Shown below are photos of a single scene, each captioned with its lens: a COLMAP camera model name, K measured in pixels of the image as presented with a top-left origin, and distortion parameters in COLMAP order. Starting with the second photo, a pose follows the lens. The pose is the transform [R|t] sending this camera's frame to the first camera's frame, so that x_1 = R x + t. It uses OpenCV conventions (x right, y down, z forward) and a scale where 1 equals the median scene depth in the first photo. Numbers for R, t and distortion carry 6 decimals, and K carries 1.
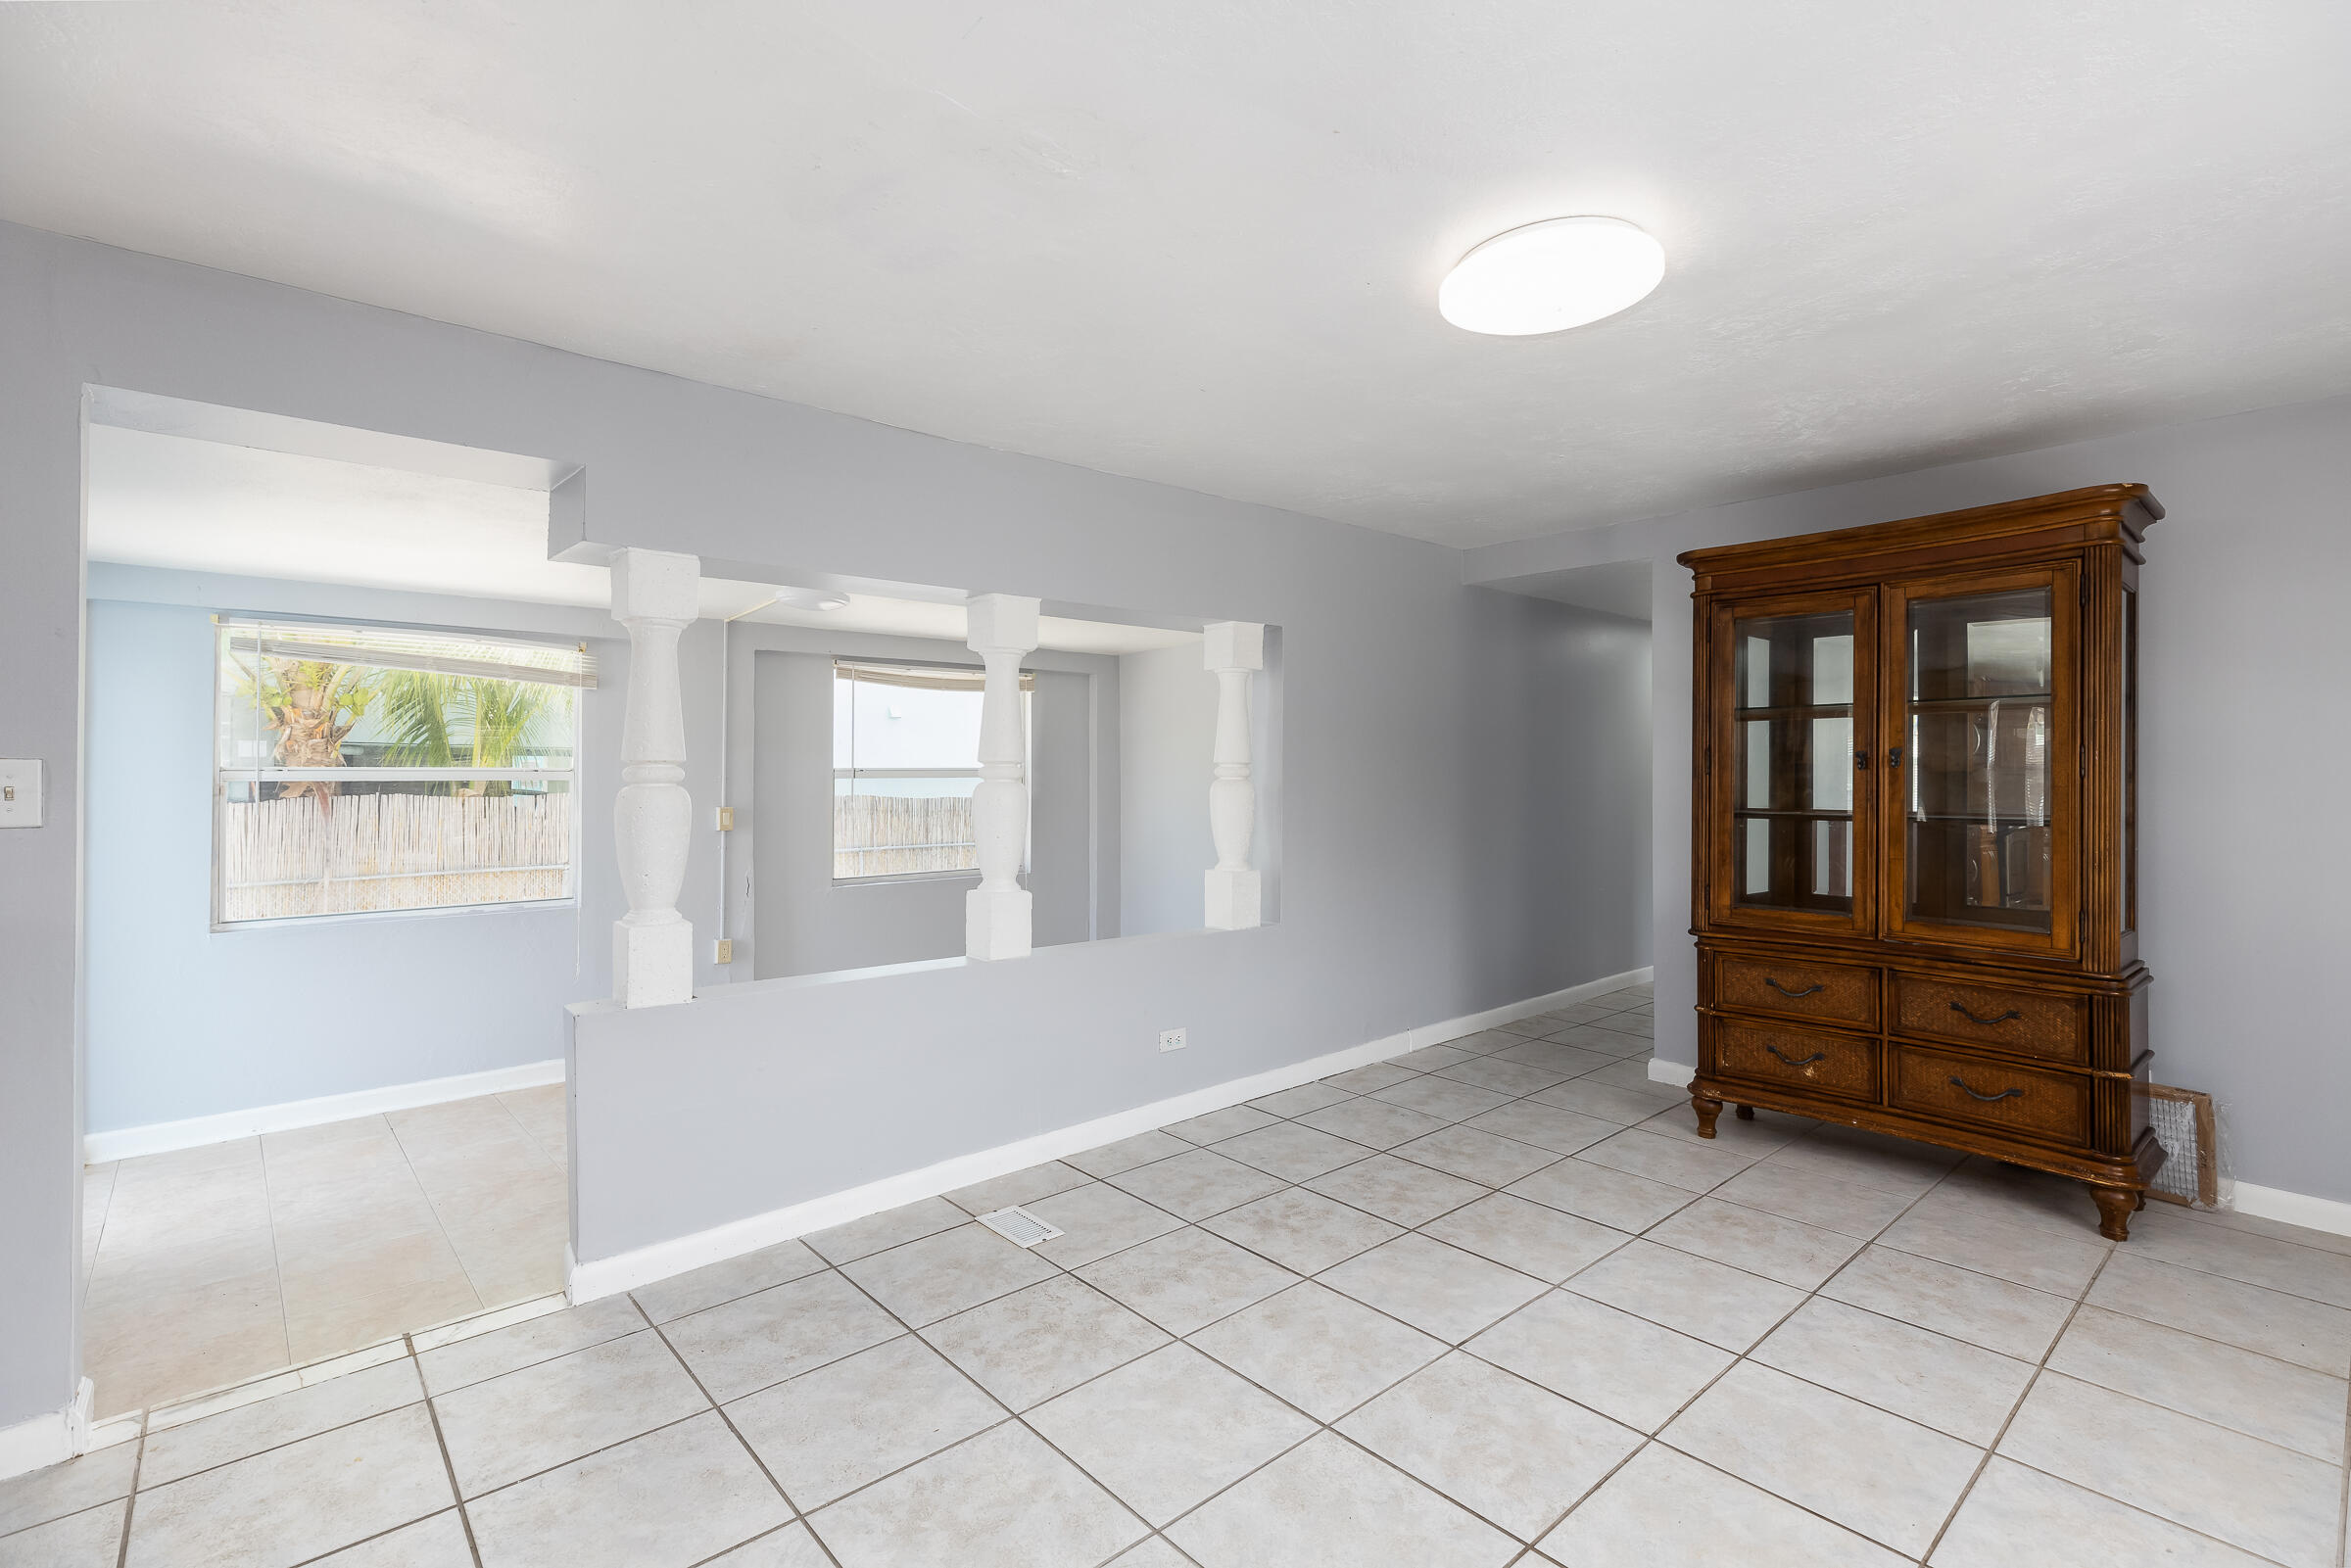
lens RADIAL K [[1057.3, 0, 1174.8], [0, 1057.3, 773.8], [0, 0, 1]] dist [0.011305, -0.000389]
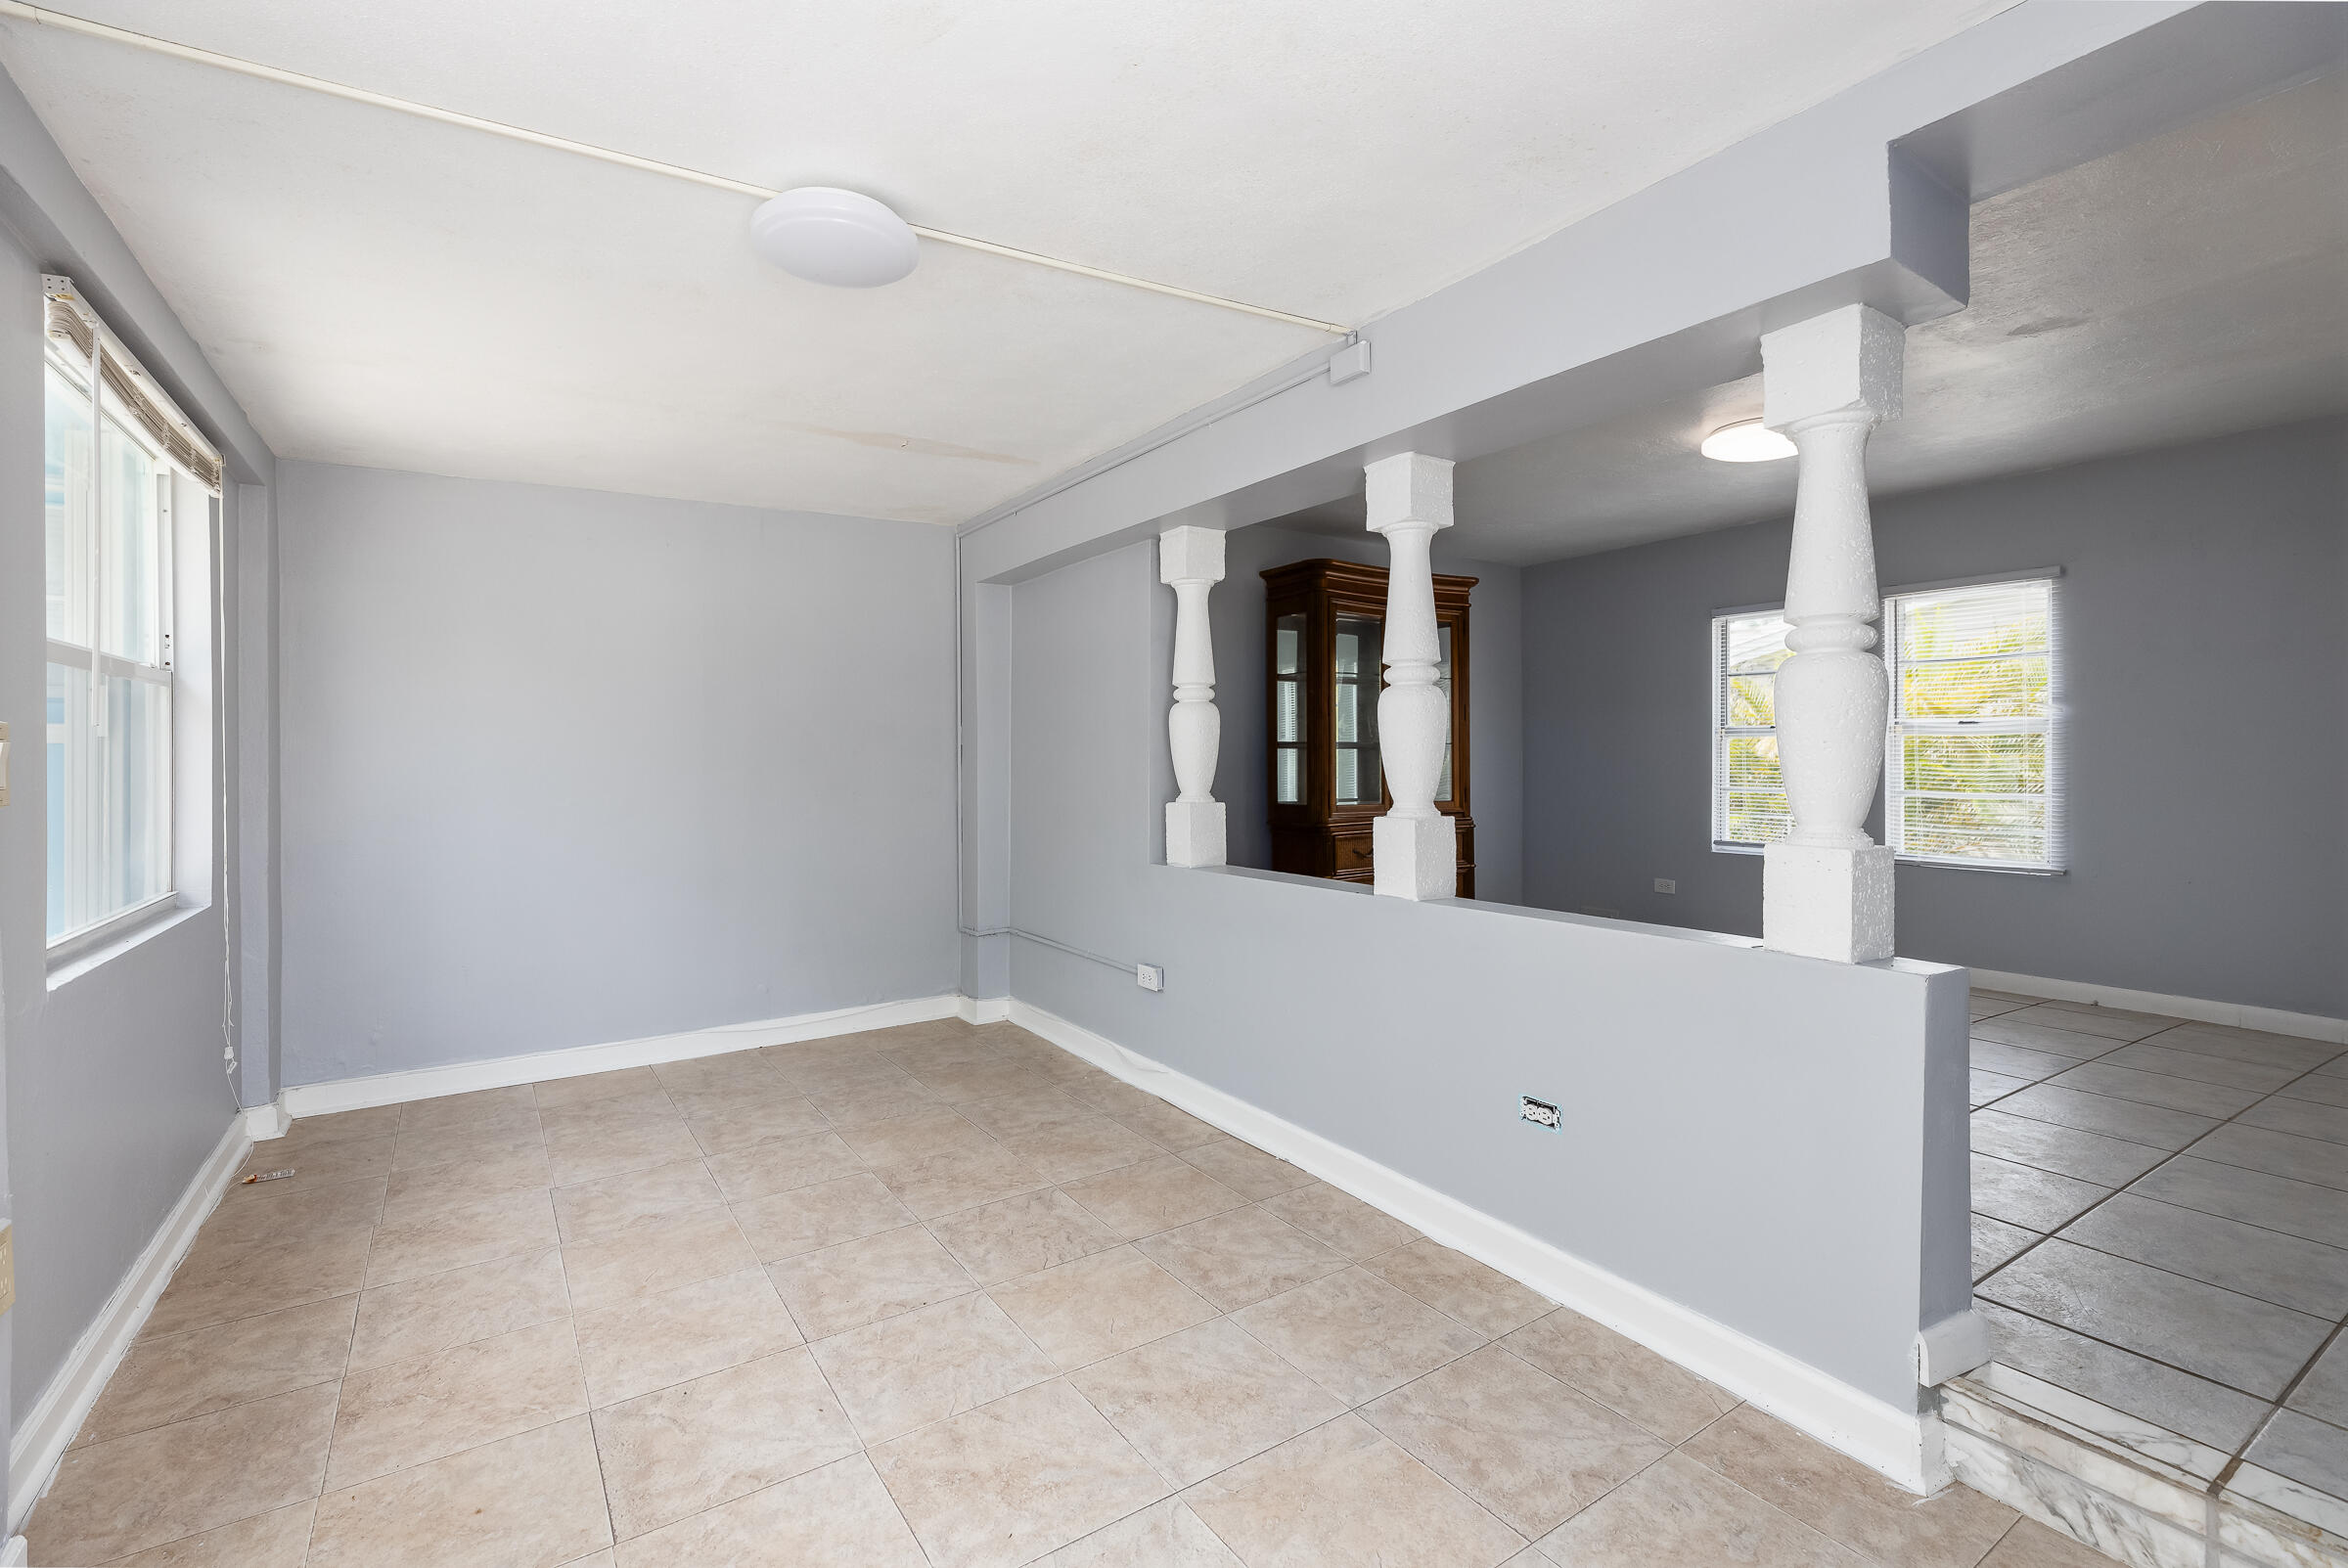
lens RADIAL K [[1056.0, 0, 1156.2], [0, 1056.0, 775.1], [0, 0, 1]] dist [0.011305, -0.000389]
pose [[0.151790, -0.030288, 0.987949, -0.829036], [-0.001117, 0.999525, 0.030814, 0.037894], [-0.988412, -0.005781, 0.151684, 0.907076]]
